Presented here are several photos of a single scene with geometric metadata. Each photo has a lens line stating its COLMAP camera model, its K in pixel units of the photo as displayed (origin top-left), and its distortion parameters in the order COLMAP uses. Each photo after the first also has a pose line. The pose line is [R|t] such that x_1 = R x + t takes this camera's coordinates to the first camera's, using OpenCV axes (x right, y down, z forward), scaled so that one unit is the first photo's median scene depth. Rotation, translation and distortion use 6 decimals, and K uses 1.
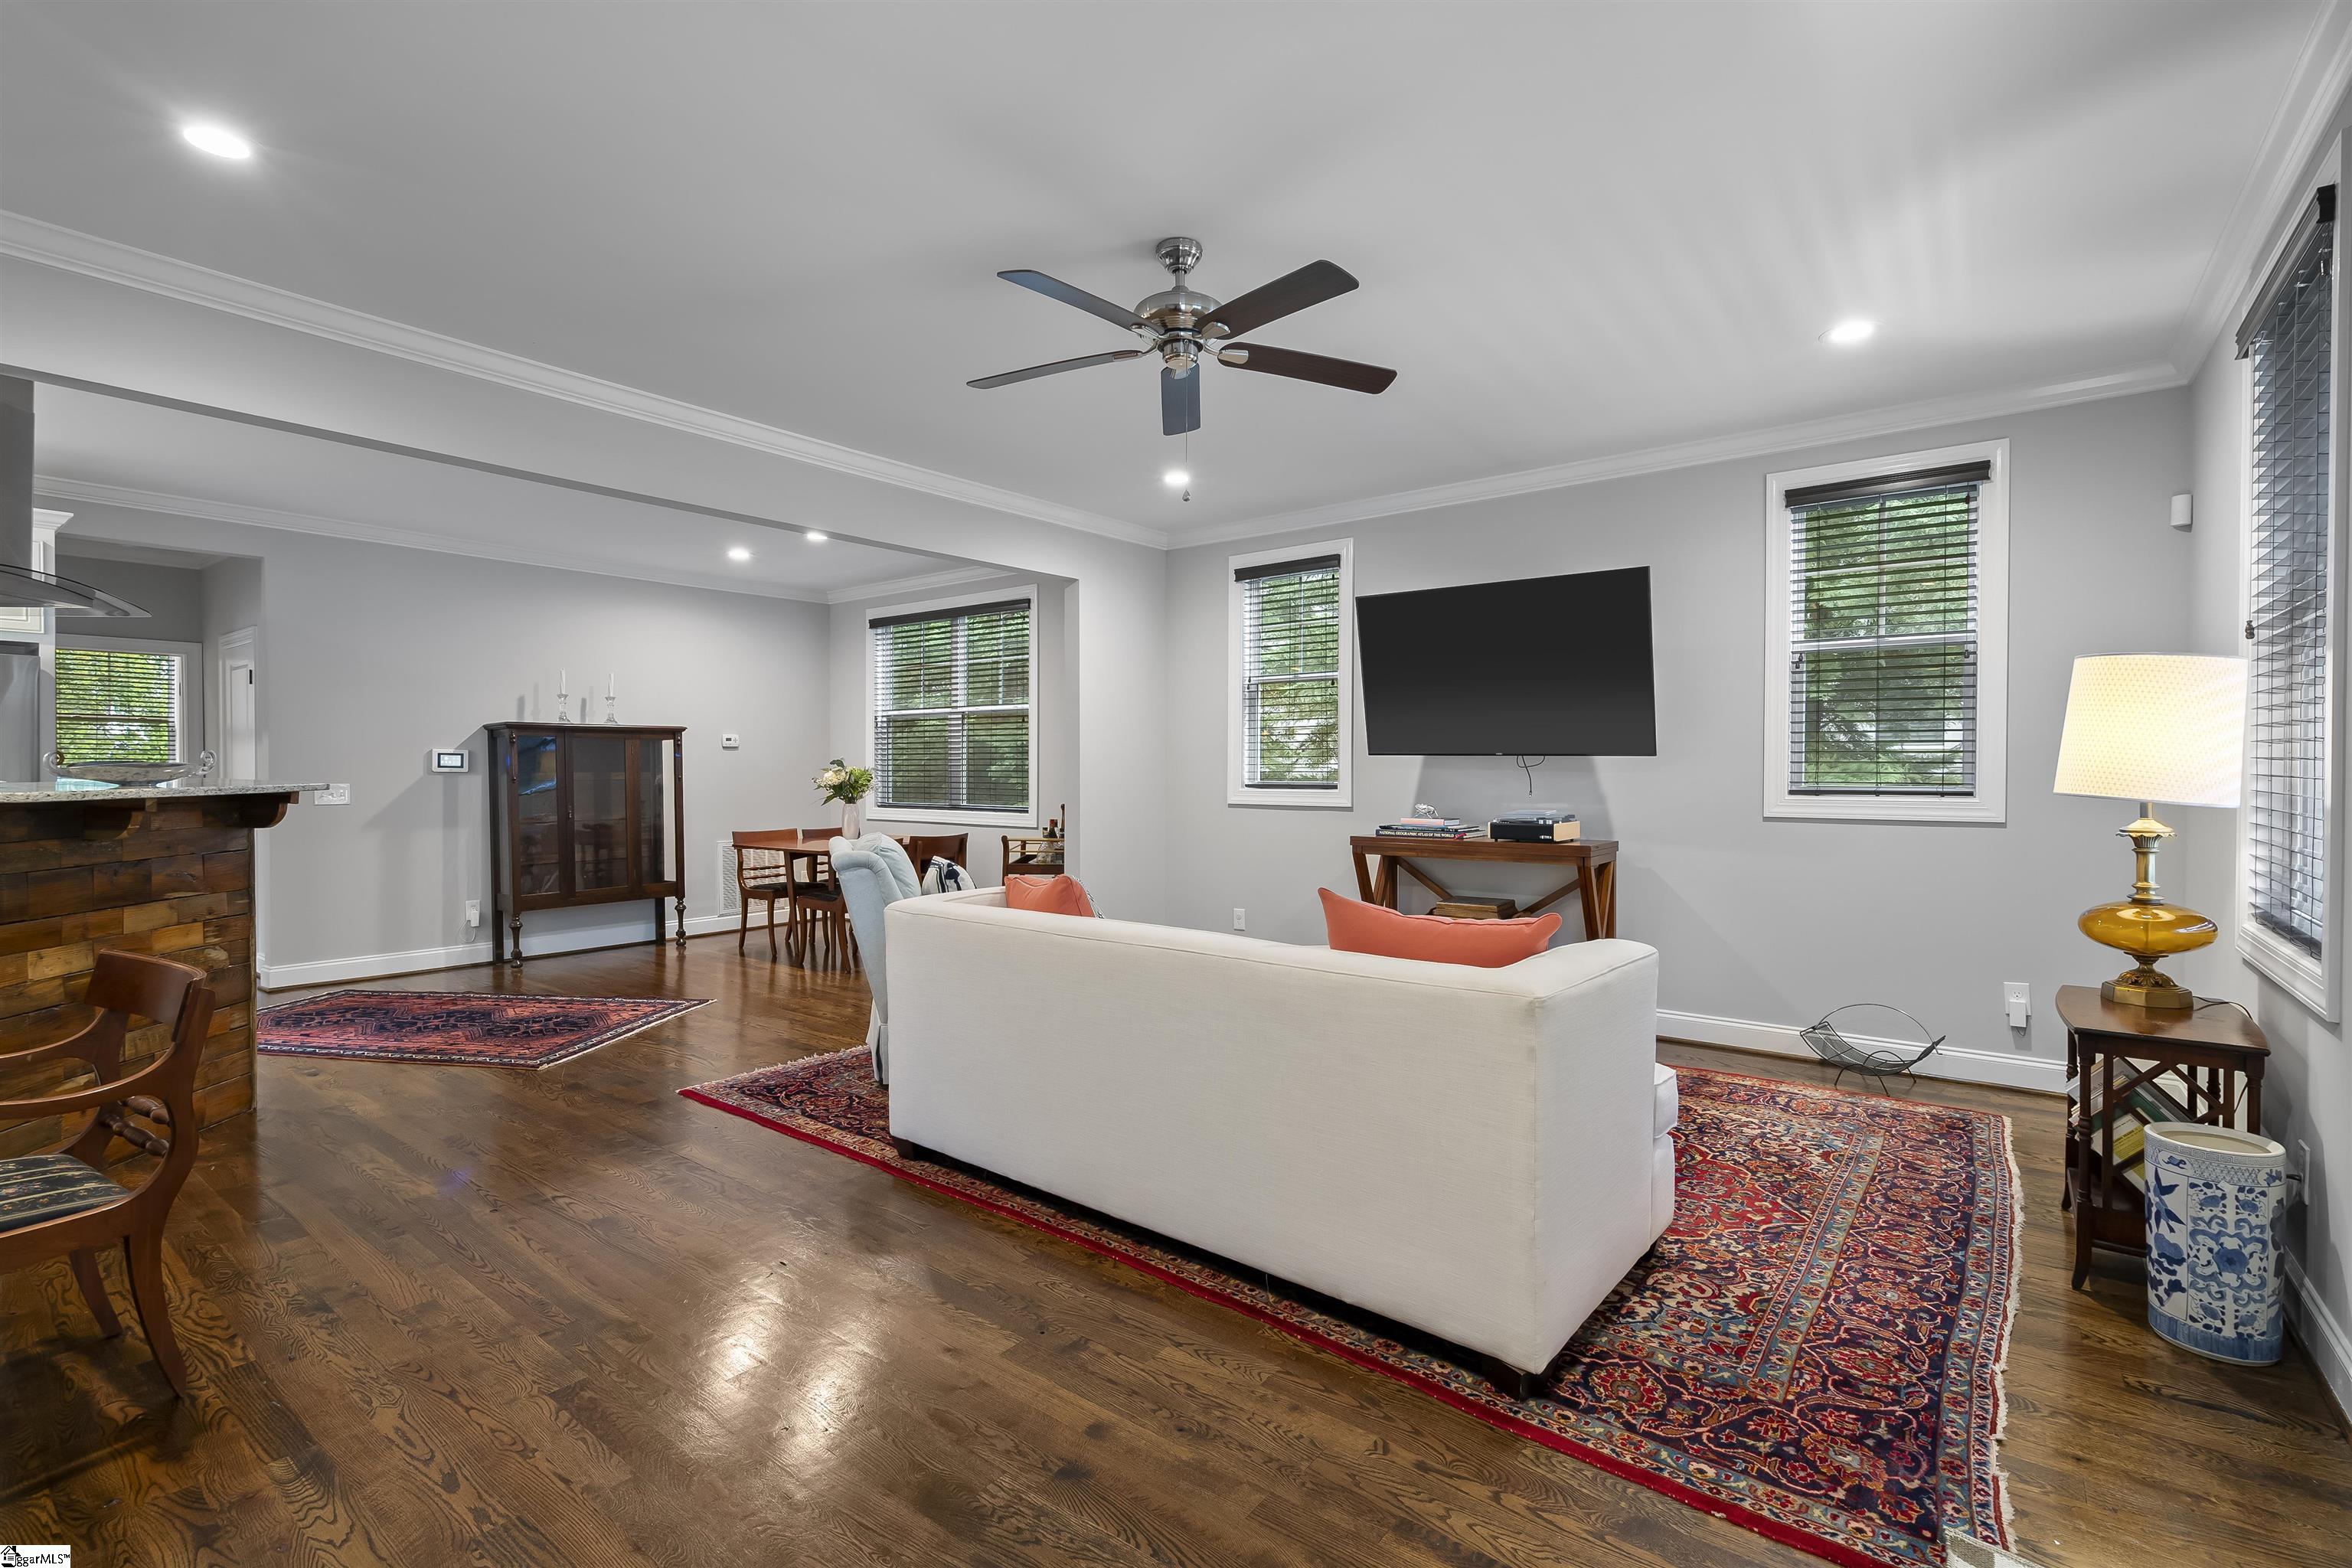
lens RADIAL K [[1057.1, 0, 1175.4], [0, 1057.1, 786.0], [0, 0, 1]] dist [-0.005746, 0.000896]
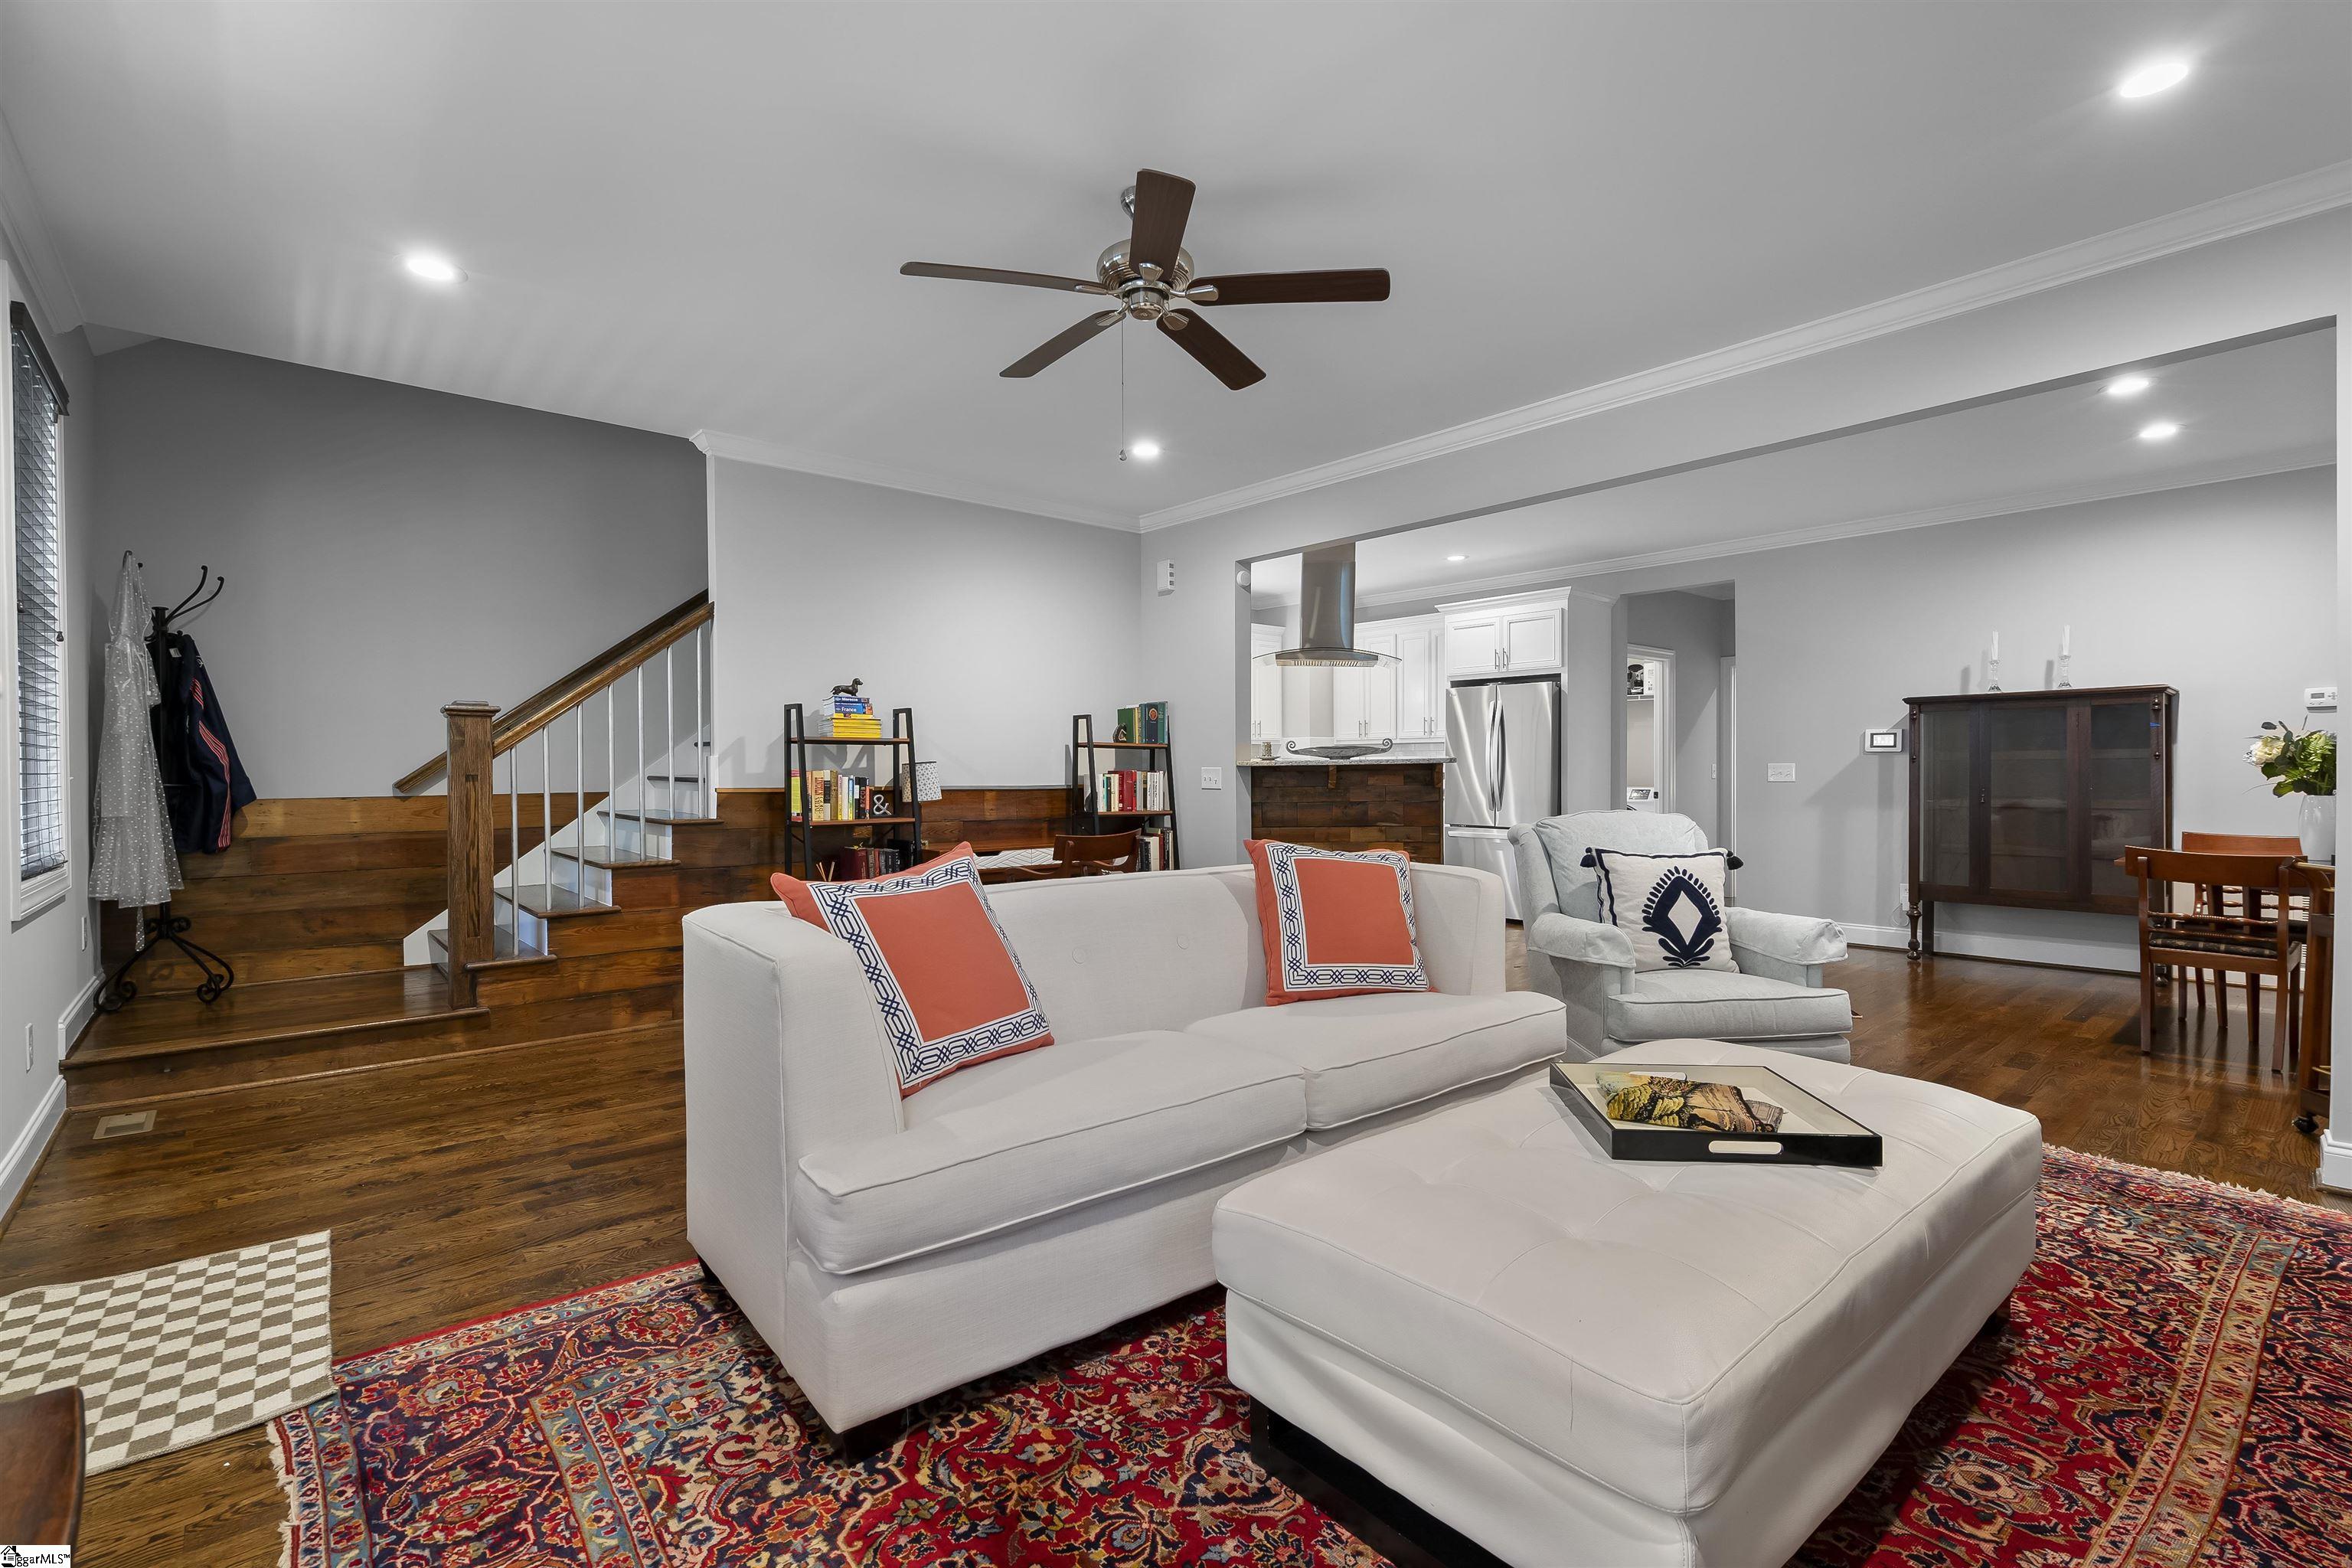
lens RADIAL K [[1057.1, 0, 1167.2], [0, 1057.1, 774.4], [0, 0, 1]] dist [-0.005746, 0.000896]
pose [[-0.199427, 0.004968, -0.979900, 0.426491], [-0.010682, 0.999917, 0.007243, 0.008420], [0.979854, 0.011911, -0.199358, 0.539098]]
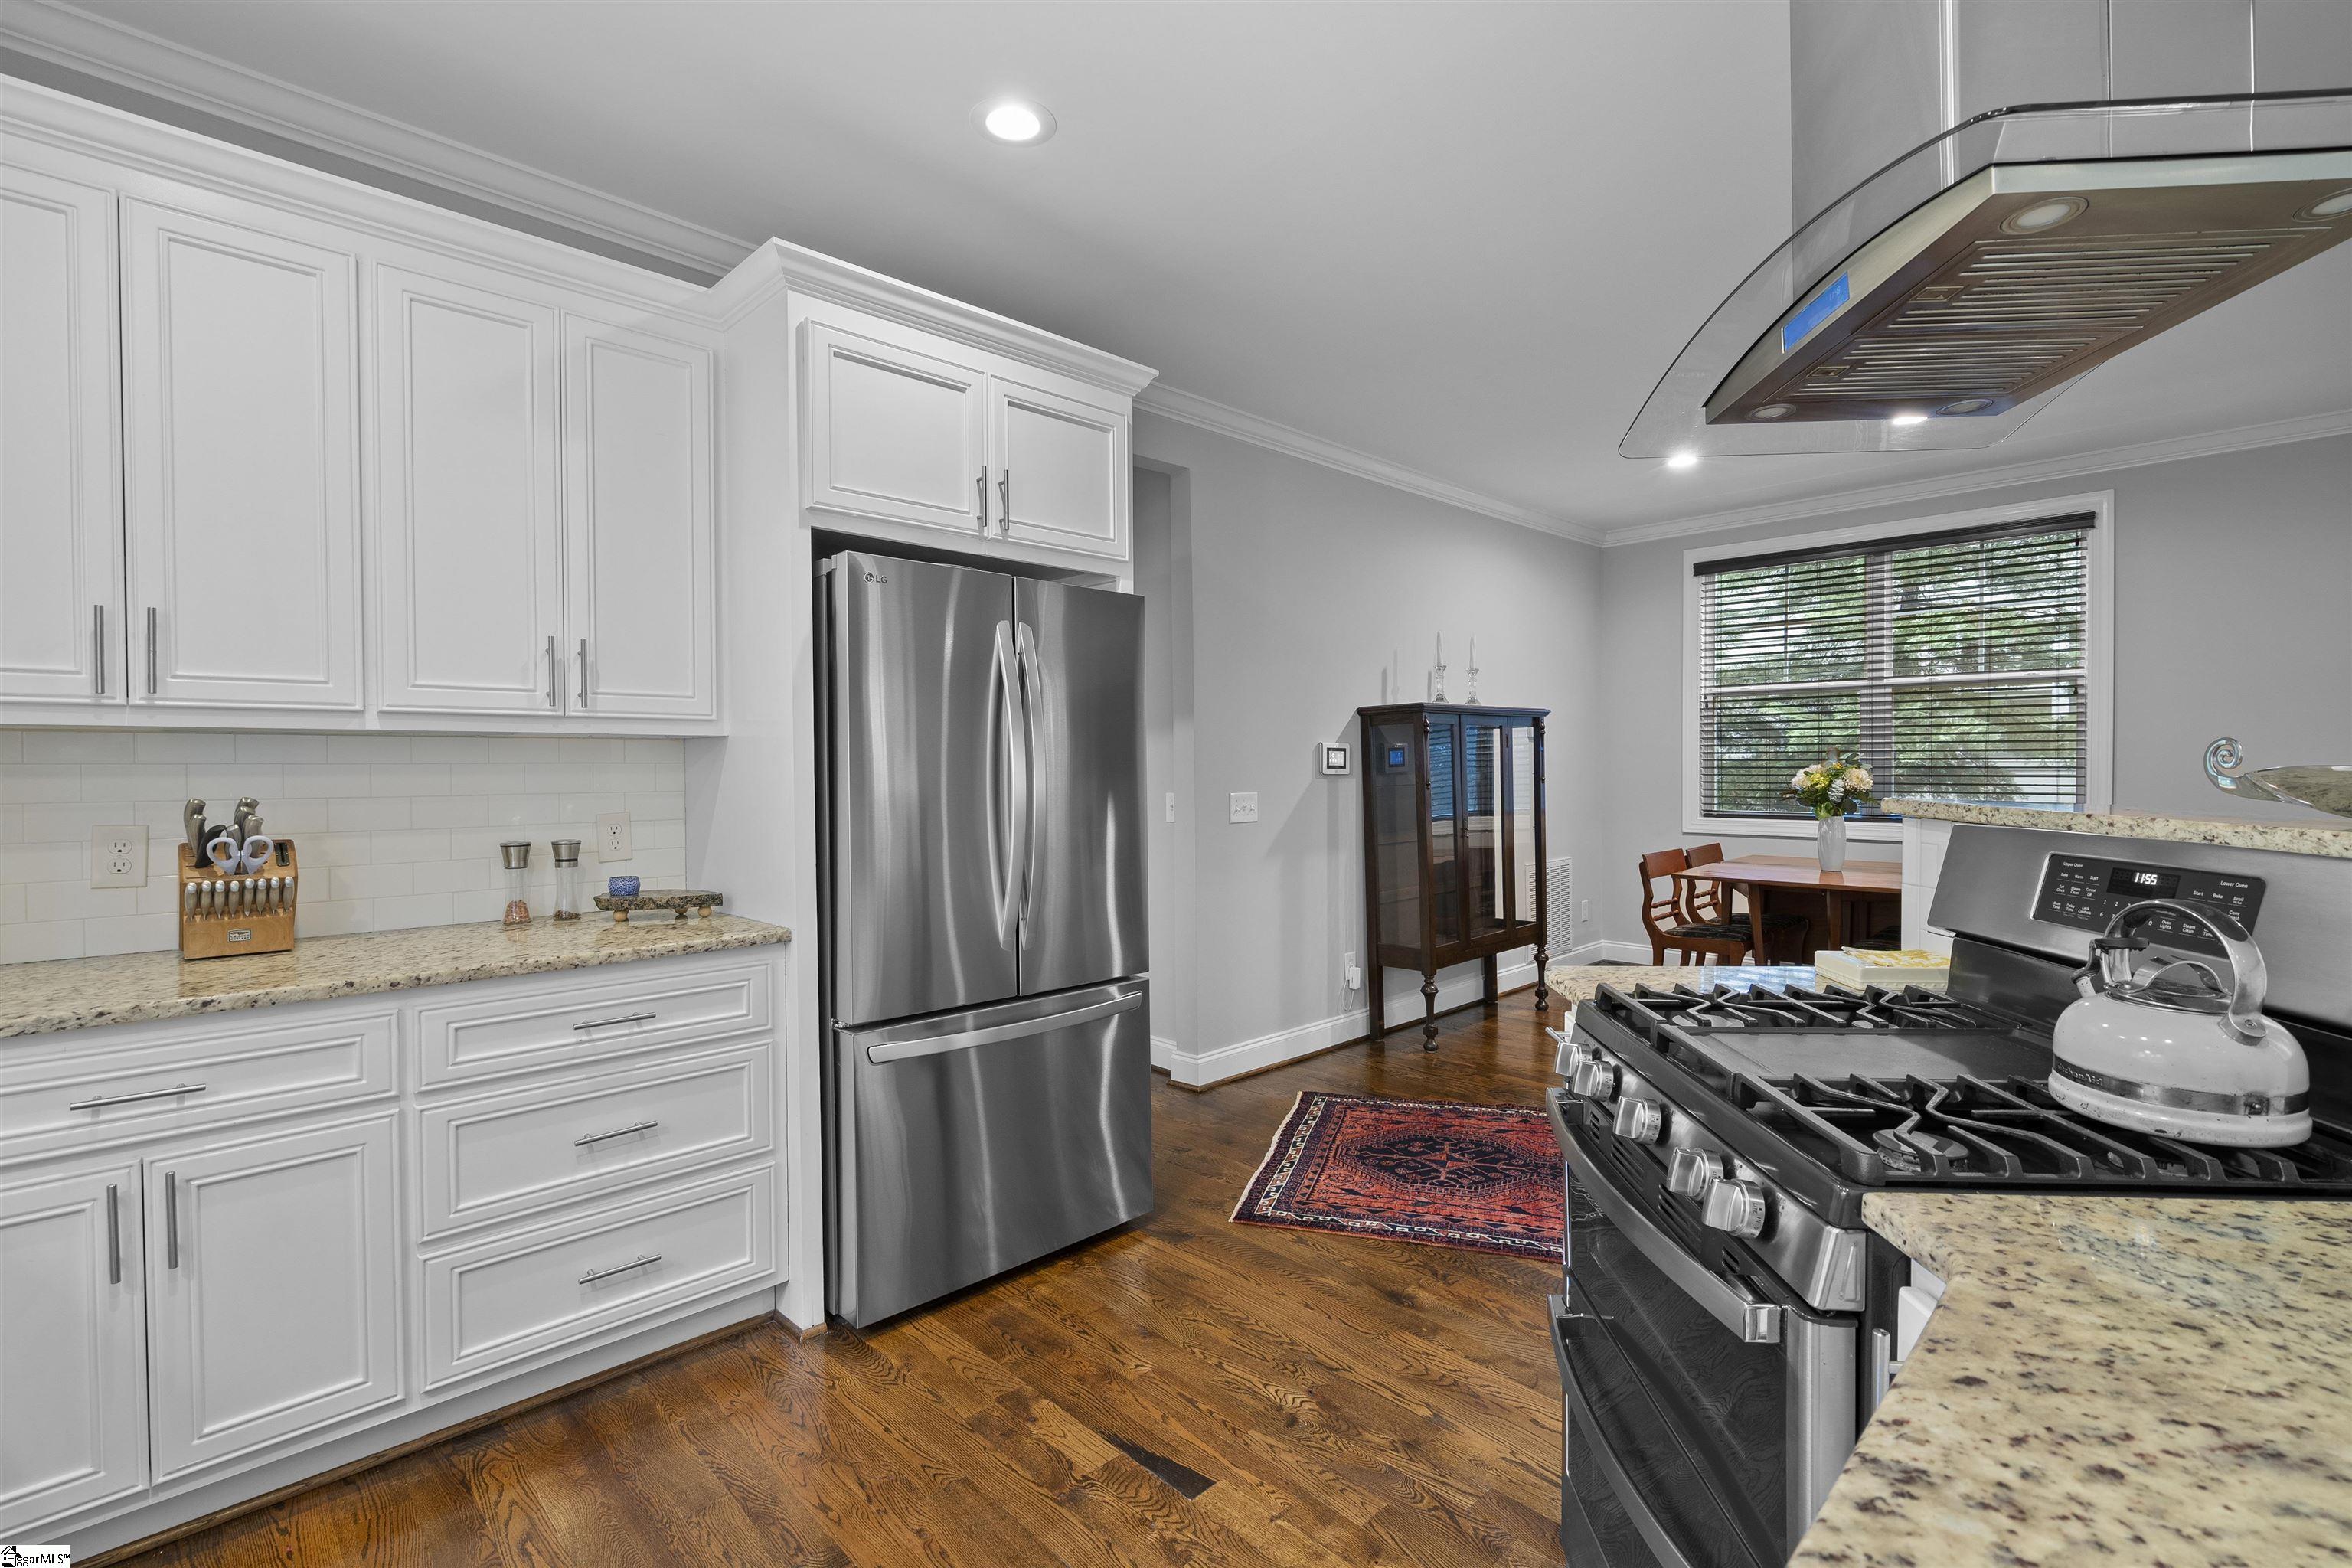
lens RADIAL K [[1057.1, 0, 1169.8], [0, 1057.1, 771.8], [0, 0, 1]] dist [-0.005746, 0.000896]
pose [[0.988554, -0.006613, -0.150723, -0.694710], [0.005533, 0.999956, -0.007582, -0.010259], [0.150767, 0.006661, 0.988547, 0.272354]]
